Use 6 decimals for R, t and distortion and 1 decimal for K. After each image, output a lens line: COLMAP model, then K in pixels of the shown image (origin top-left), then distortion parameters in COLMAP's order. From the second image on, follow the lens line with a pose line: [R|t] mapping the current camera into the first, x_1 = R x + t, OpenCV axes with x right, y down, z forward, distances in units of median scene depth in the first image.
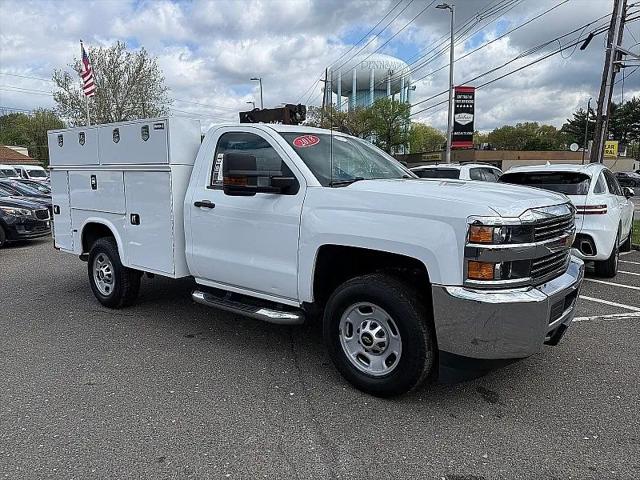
lens RADIAL K [[451.3, 0, 322.1], [0, 451.3, 238.0], [0, 0, 1]] dist [0.050060, -0.058503]
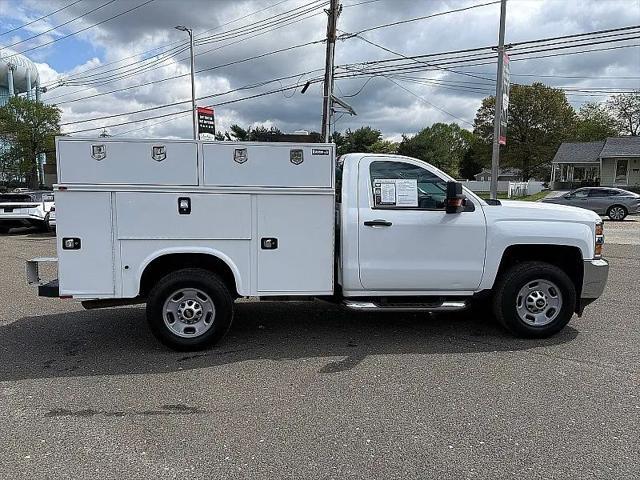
lens RADIAL K [[451.3, 0, 321.4], [0, 451.3, 235.0], [0, 0, 1]] dist [0.050060, -0.058503]
pose [[0.730172, -0.064387, 0.680223, -0.894232], [0.088899, 0.996040, -0.001147, -0.044141], [-0.677456, 0.061309, 0.733004, 0.207655]]
